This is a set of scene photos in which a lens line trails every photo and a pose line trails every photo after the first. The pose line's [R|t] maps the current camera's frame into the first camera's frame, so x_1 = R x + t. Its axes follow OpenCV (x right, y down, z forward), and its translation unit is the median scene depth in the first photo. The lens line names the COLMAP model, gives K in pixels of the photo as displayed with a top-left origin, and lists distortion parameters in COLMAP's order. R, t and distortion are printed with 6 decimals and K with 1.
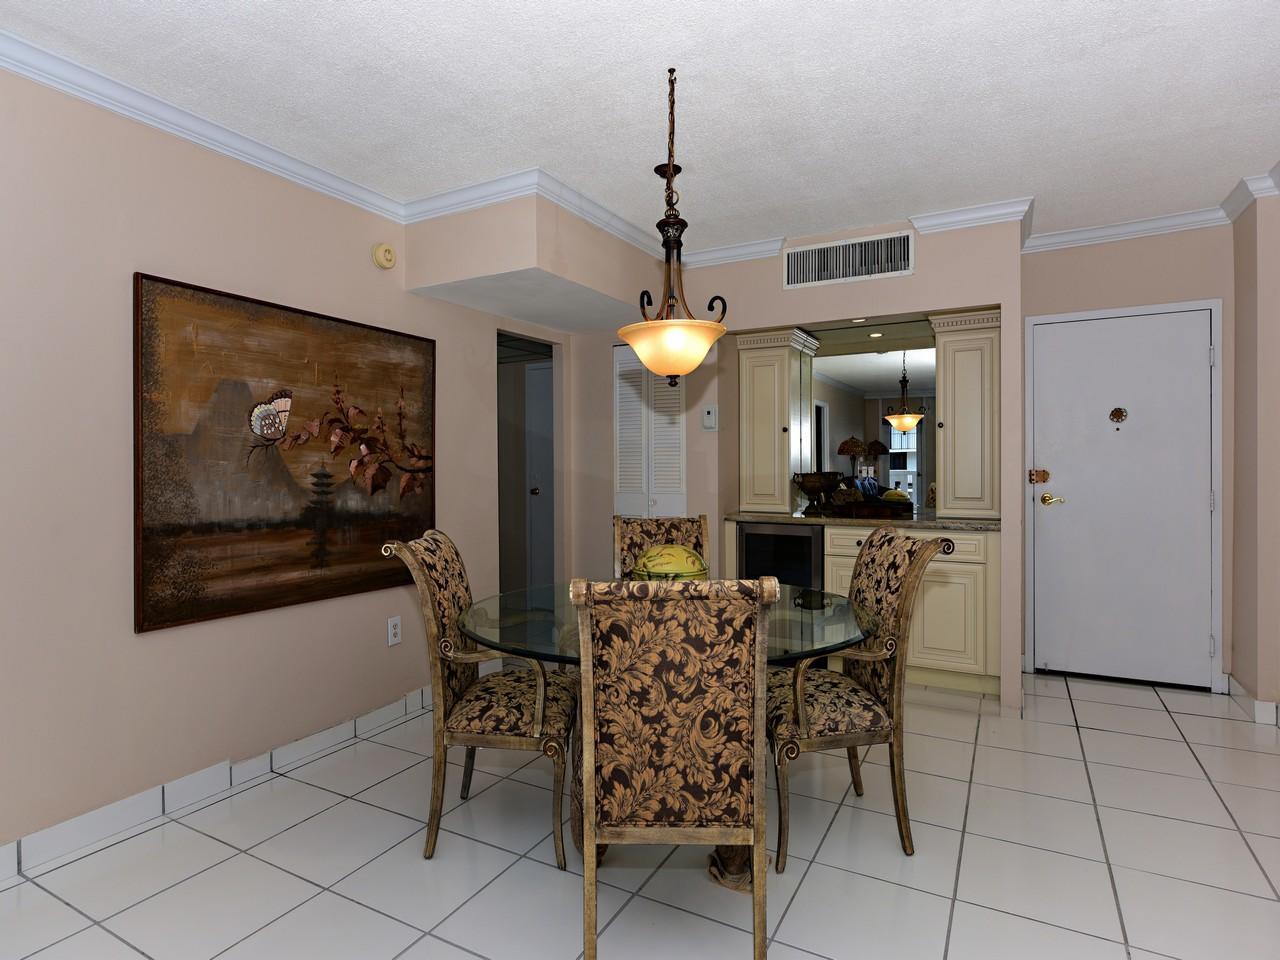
lens RADIAL K [[689.5, 0, 637.3], [0, 689.5, 468.3], [0, 0, 1]] dist [-0.006378, -0.000803]
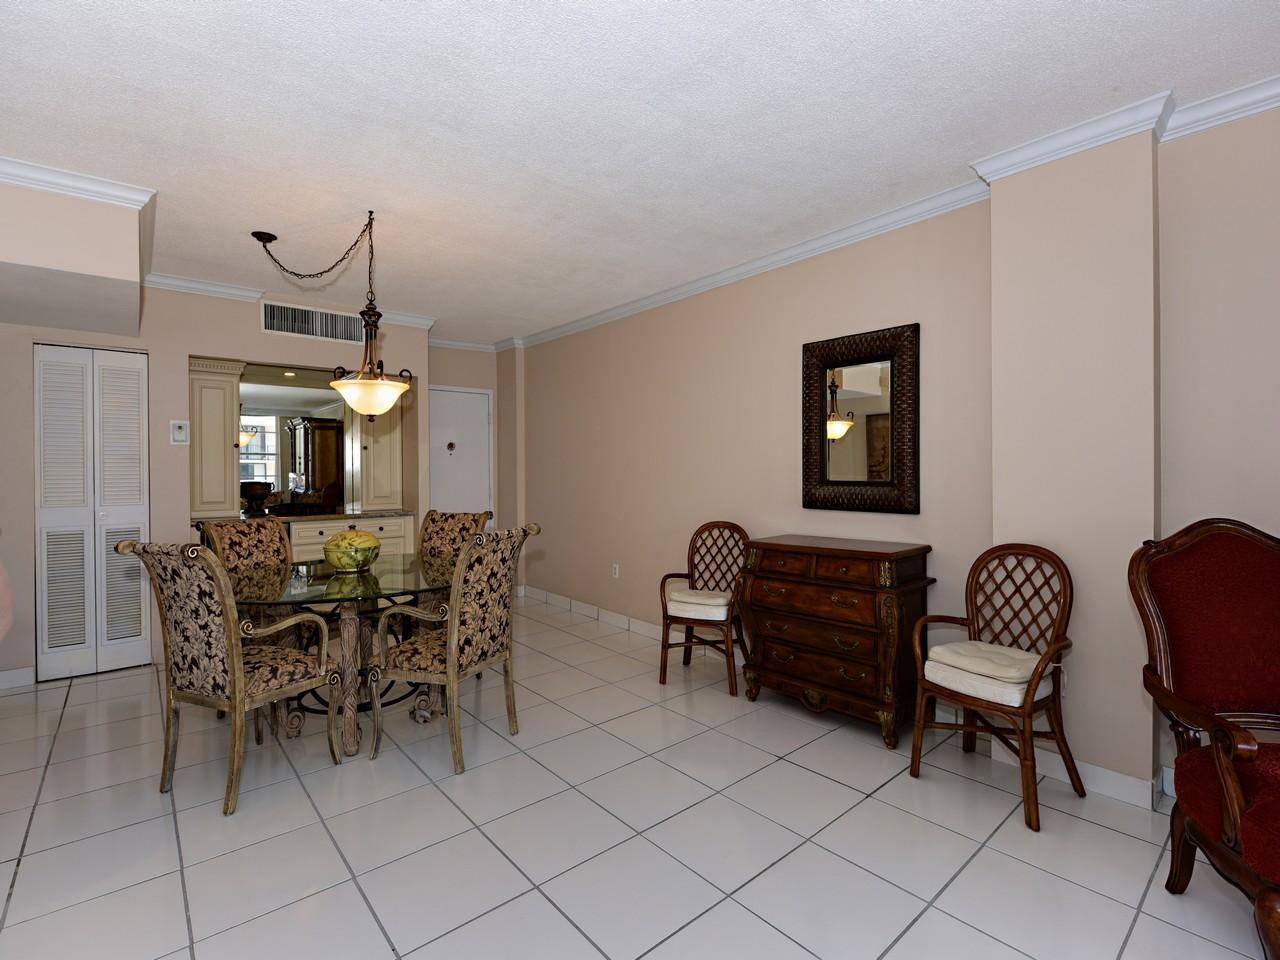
lens RADIAL K [[601.2, 0, 641.0], [0, 601.2, 473.9], [0, 0, 1]] dist [-0.000542, -0.000041]
pose [[0.353612, -0.001958, 0.935390, -1.010632], [0.010639, 0.999942, -0.001929, 0.002639], [-0.935332, 0.010634, 0.353612, -0.010553]]
